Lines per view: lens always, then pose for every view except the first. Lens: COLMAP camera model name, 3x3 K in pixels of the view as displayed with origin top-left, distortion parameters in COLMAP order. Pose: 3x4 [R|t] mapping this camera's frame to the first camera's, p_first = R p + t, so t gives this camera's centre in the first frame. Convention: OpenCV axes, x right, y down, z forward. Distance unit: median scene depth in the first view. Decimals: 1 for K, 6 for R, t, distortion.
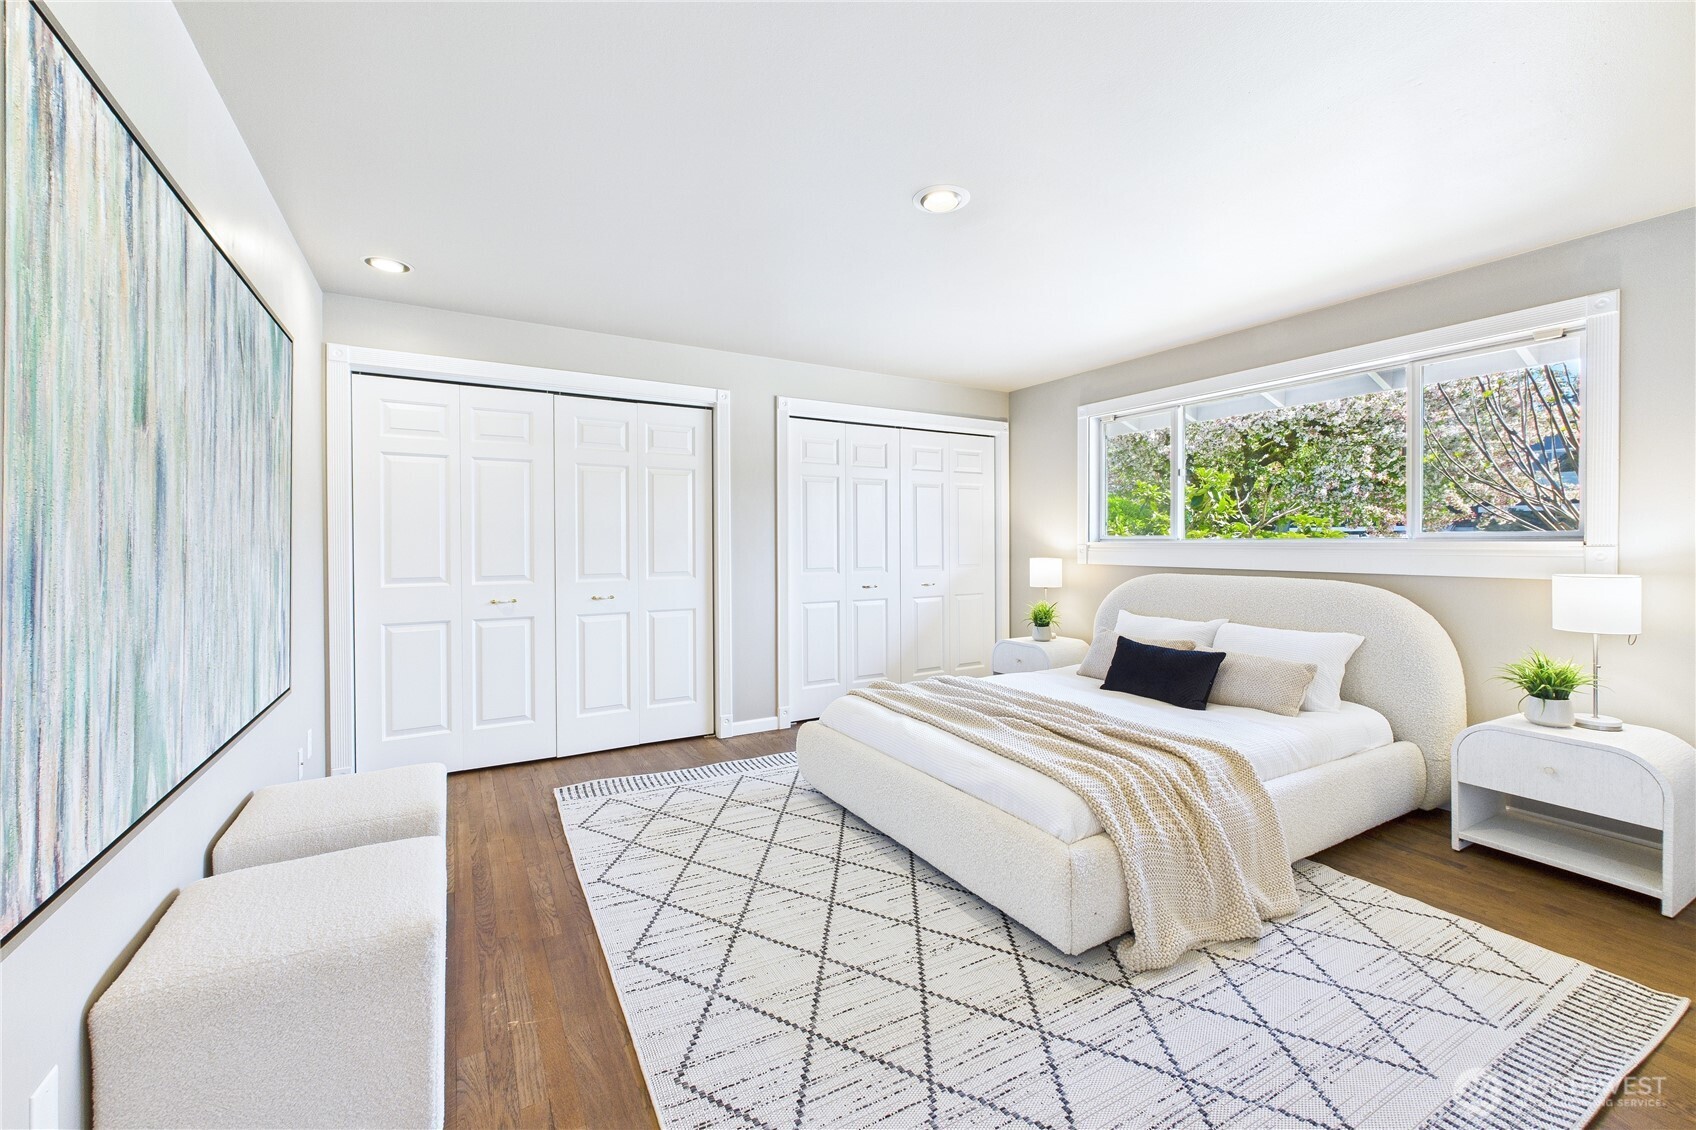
lens RADIAL K [[674.2, 0, 829.0], [0, 674.2, 540.5], [0, 0, 1]] dist [0.008357, 0.000517]
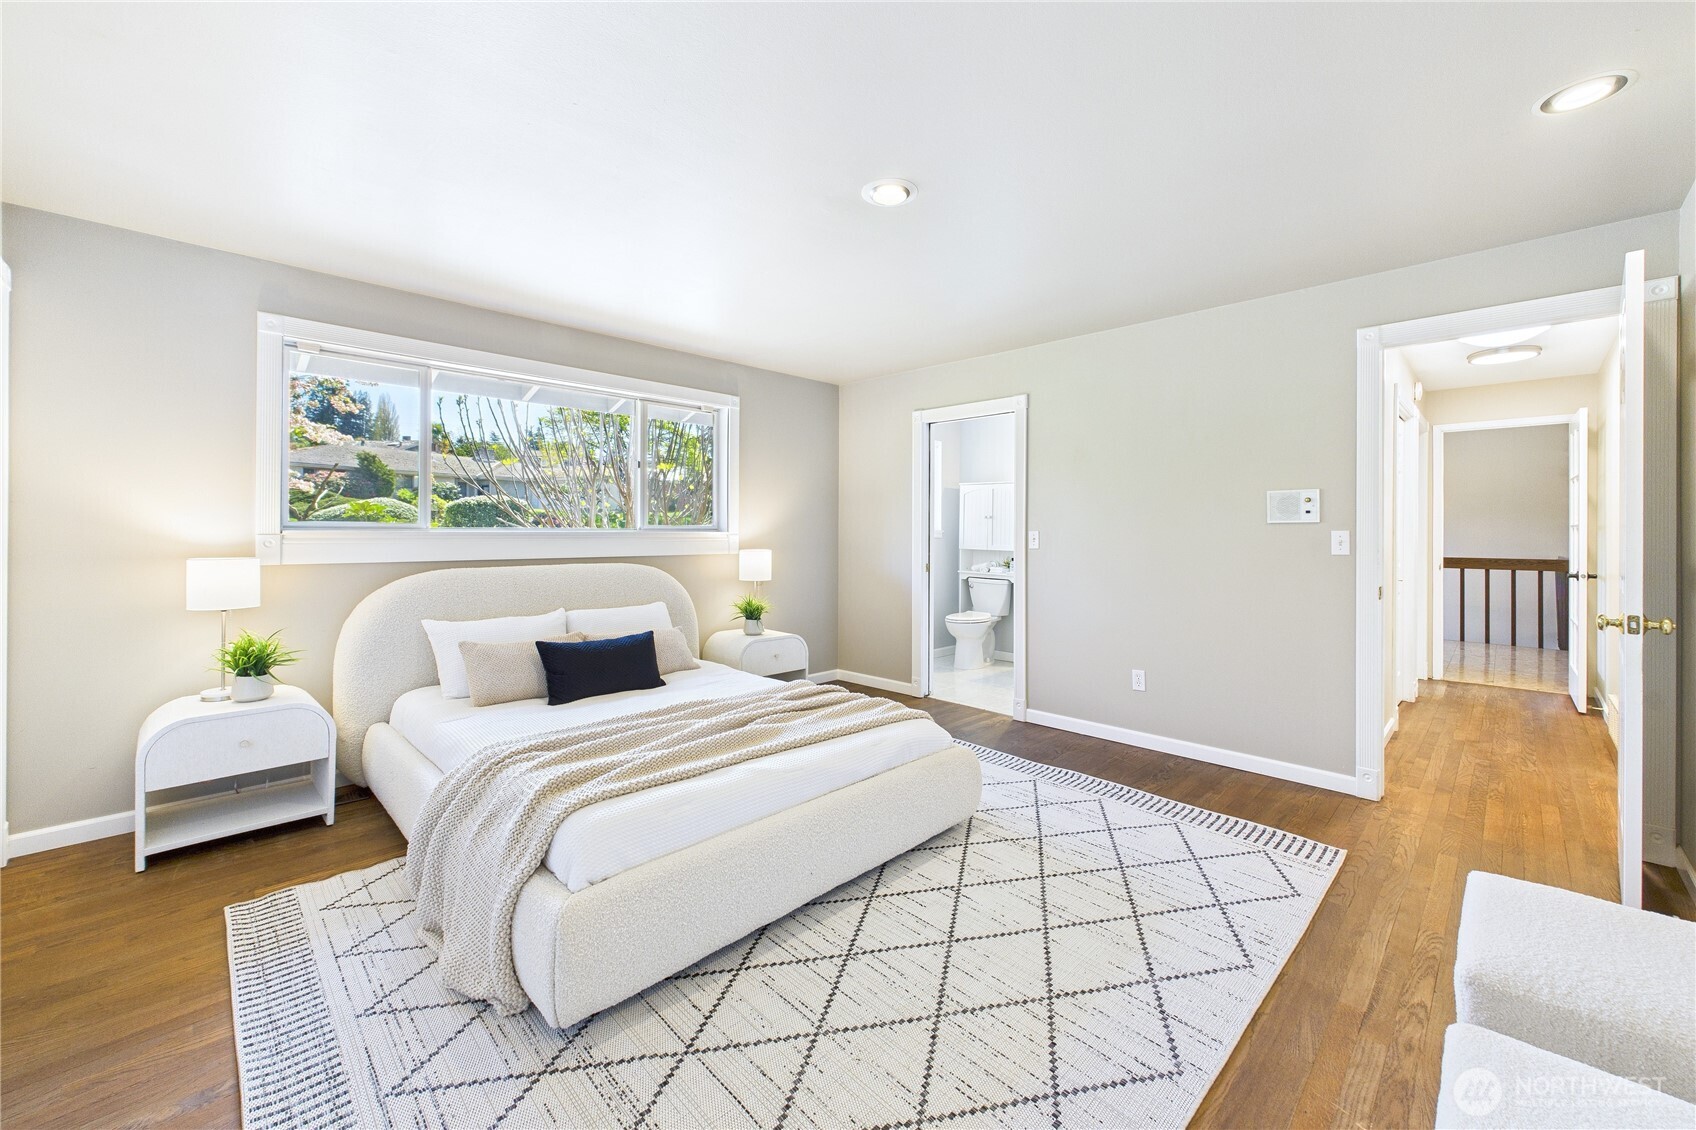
lens RADIAL K [[674.2, 0, 858.5], [0, 674.2, 536.8], [0, 0, 1]] dist [0.008357, 0.000517]
pose [[-0.279564, -0.010551, 0.960069, -0.717764], [-0.007686, 0.999932, 0.008751, -0.003546], [-0.960096, -0.004932, -0.279626, 1.209441]]
